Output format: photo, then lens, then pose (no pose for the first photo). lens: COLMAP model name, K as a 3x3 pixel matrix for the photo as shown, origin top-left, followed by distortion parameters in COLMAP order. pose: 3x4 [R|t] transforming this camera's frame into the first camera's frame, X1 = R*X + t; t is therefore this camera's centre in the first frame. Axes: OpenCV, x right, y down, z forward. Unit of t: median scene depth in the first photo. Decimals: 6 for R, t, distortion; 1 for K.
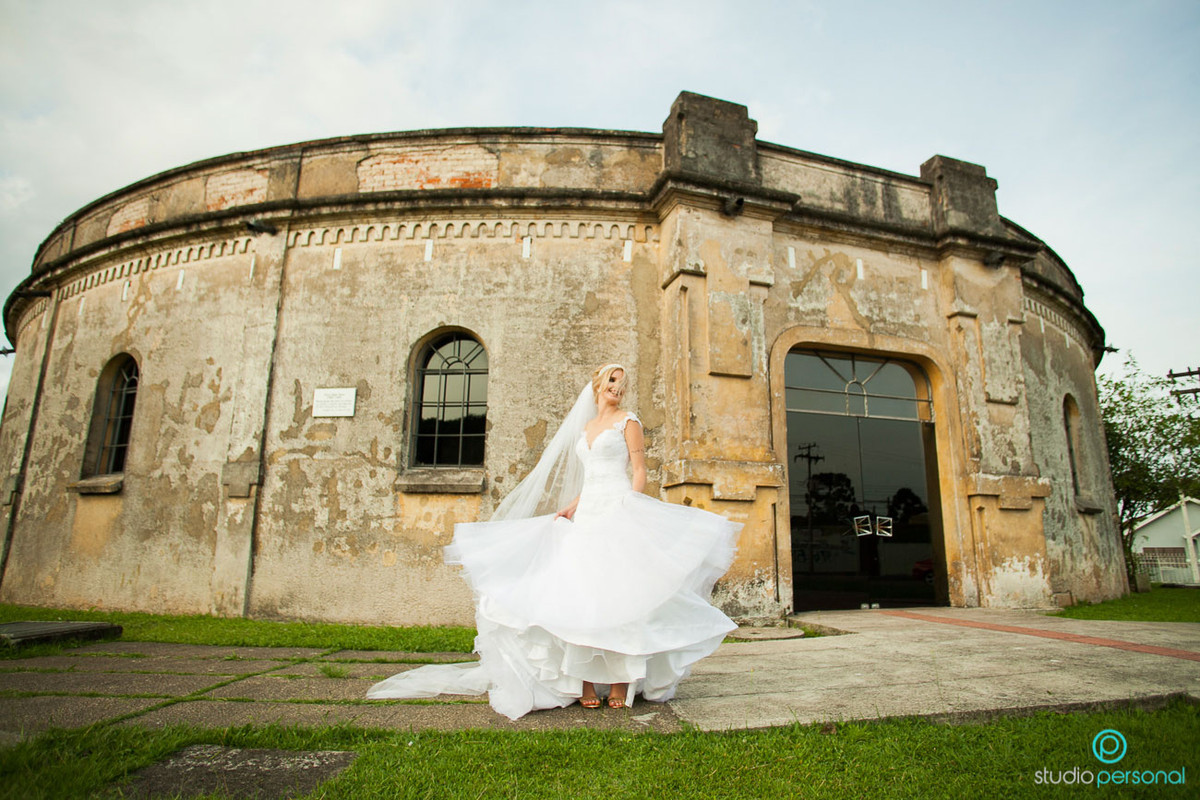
lens RADIAL K [[690.9, 0, 606.0], [0, 690.9, 392.6], [0, 0, 1]] dist [-0.066295, 0.039596]
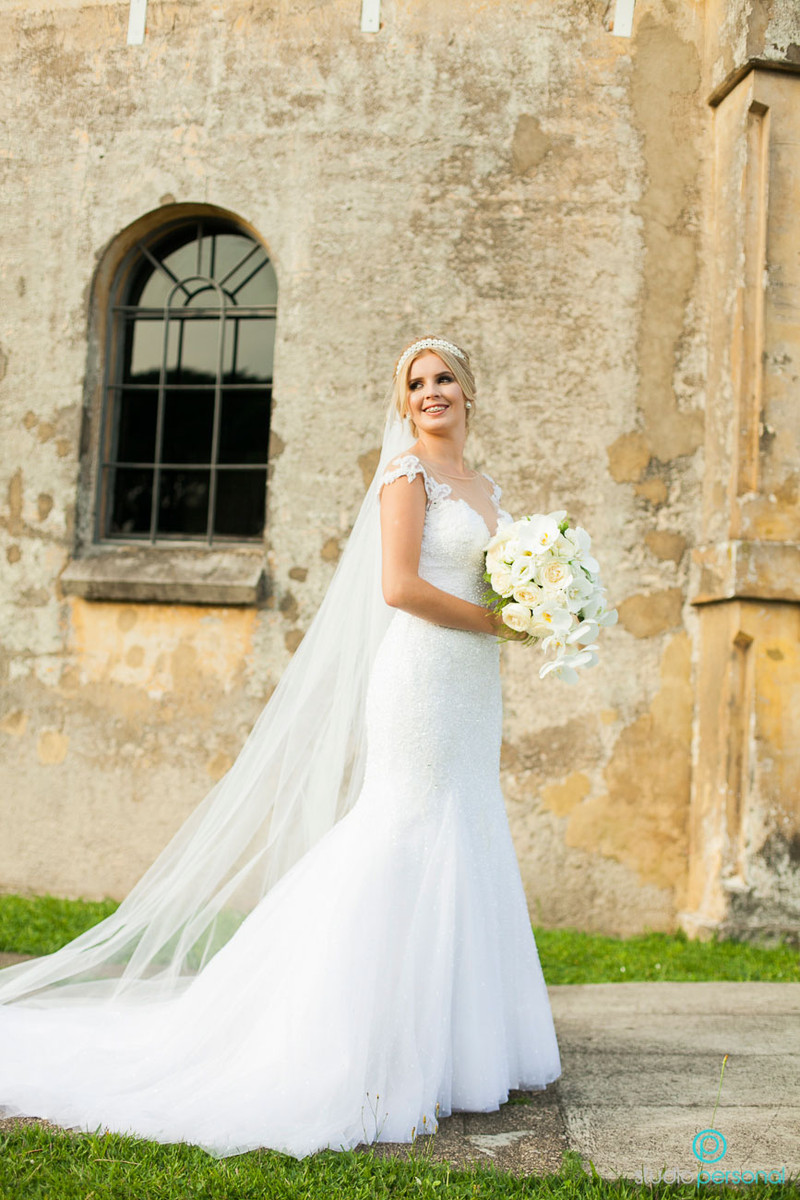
lens RADIAL K [[1747.7, 0, 382.0], [0, 1747.7, 595.2], [0, 0, 1]] dist [-0.124856, 0.000000]
pose [[0.986789, 0.030243, -0.159163, 0.061769], [-0.005096, 0.987730, 0.156087, -0.026943], [0.161931, -0.153214, 0.974835, -0.035877]]
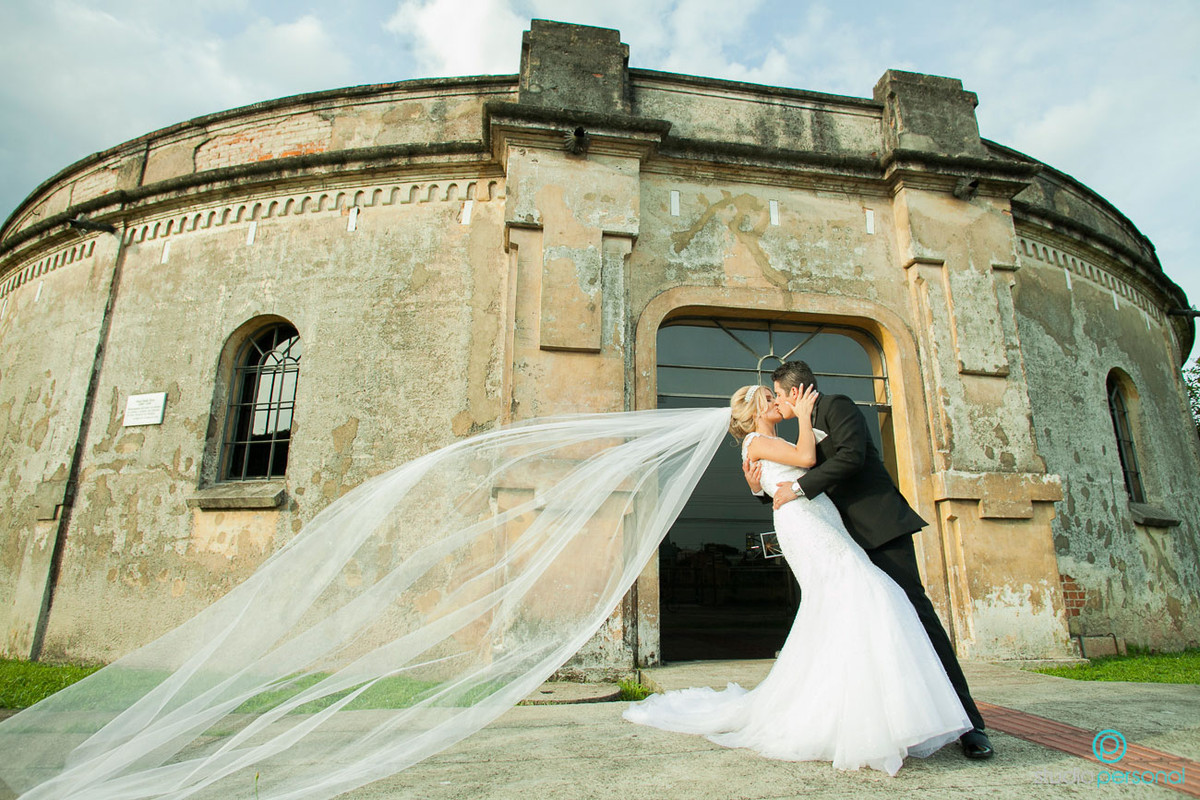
lens RADIAL K [[690.9, 0, 609.0], [0, 690.9, 392.3], [0, 0, 1]] dist [-0.066295, 0.039596]
pose [[0.986943, -0.049614, -0.153240, 0.317990], [0.041413, 0.997557, -0.056254, 0.063920], [0.155657, 0.049173, 0.986587, 0.225786]]
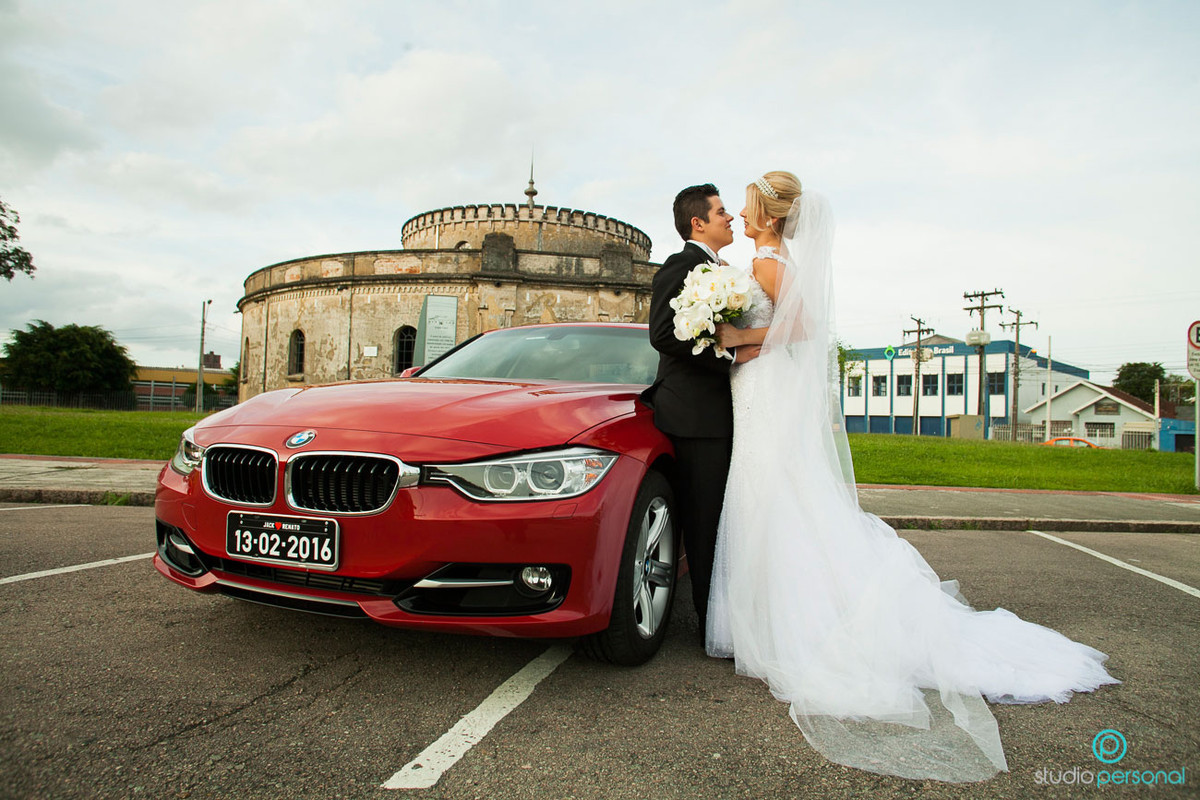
lens RADIAL K [[690.9, 0, 598.1], [0, 690.9, 393.2], [0, 0, 1]] dist [-0.066295, 0.039596]
pose [[0.990602, 0.014866, -0.135964, 0.952138], [0.011429, 0.981601, 0.190600, -0.351080], [0.136296, -0.190363, 0.972206, -1.726575]]
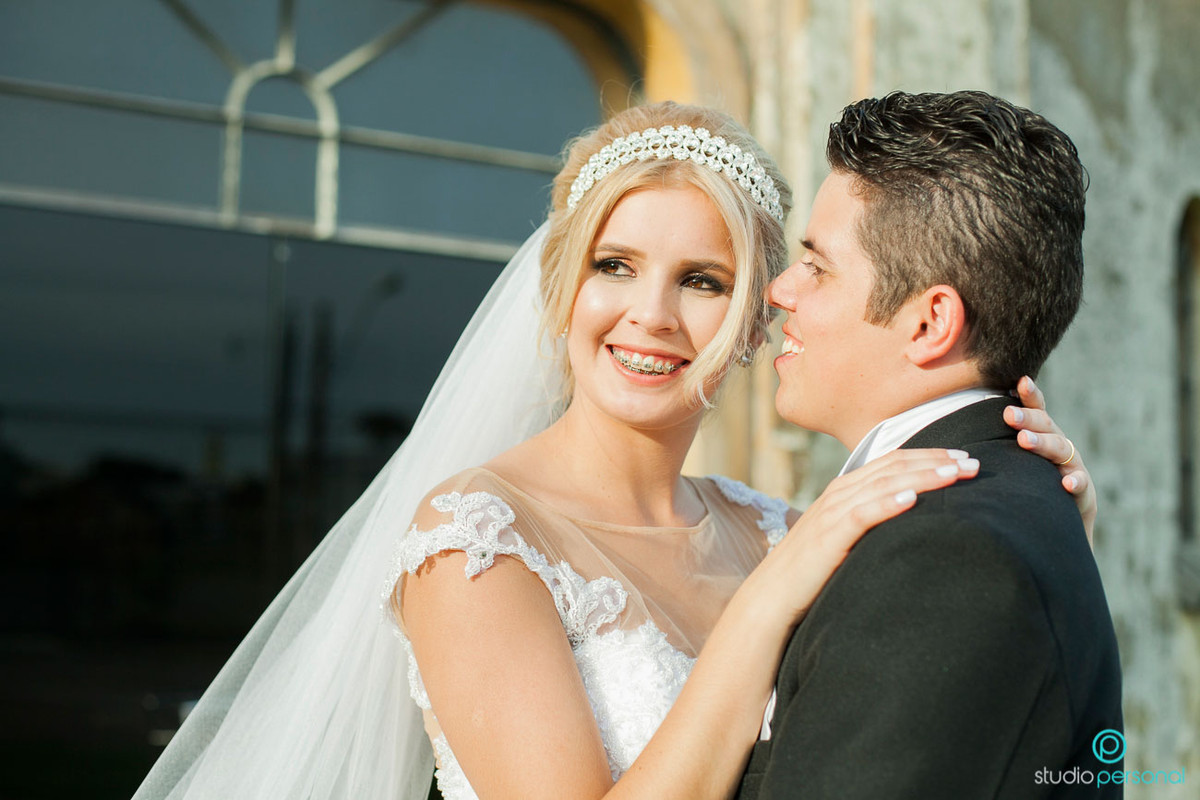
lens RADIAL K [[1747.7, 0, 598.0], [0, 1747.7, 397.2], [0, 0, 1]] dist [-0.124856, 0.000000]
pose [[0.967903, 0.026884, 0.249883, 0.345621], [-0.062831, 0.988575, 0.137013, 0.004354], [-0.243344, -0.148315, 0.958533, 0.467438]]
